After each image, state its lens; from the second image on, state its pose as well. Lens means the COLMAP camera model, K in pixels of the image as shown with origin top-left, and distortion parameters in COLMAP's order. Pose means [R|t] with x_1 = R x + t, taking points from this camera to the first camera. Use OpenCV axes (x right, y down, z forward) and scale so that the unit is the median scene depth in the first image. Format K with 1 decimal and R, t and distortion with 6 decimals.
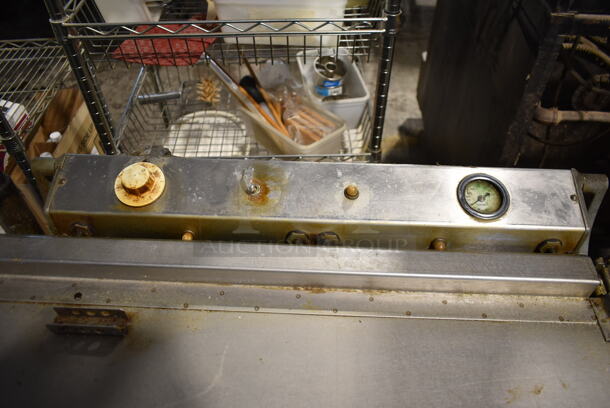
lens RADIAL K [[466.9, 0, 305.0], [0, 466.9, 204.0], [0, 0, 1]] dist [-0.021638, 0.001582]
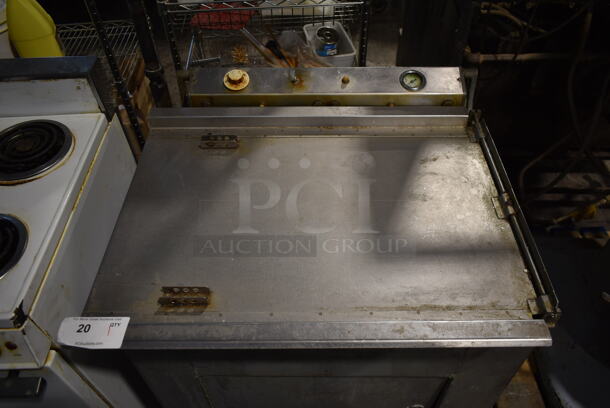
lens RADIAL K [[466.9, 0, 305.0], [0, 466.9, 204.0], [0, 0, 1]] dist [-0.021638, 0.001582]
pose [[0.999380, -0.033914, 0.009503, -0.068616], [0.033812, 0.999371, 0.010646, 0.301756], [-0.009858, -0.010318, 0.999898, -0.617731]]
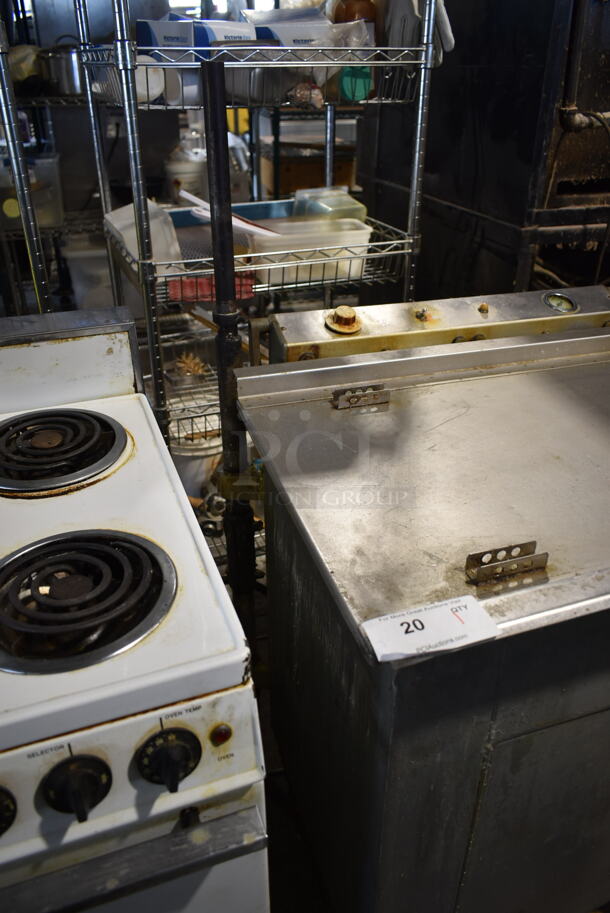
lens RADIAL K [[698.8, 0, 305.0], [0, 698.8, 456.5], [0, 0, 1]] dist [-0.021638, 0.001582]
pose [[0.935661, -0.167166, 0.310796, -0.743364], [0.246704, 0.939577, -0.237344, 0.497692], [-0.252341, 0.298748, 0.920366, -0.445081]]
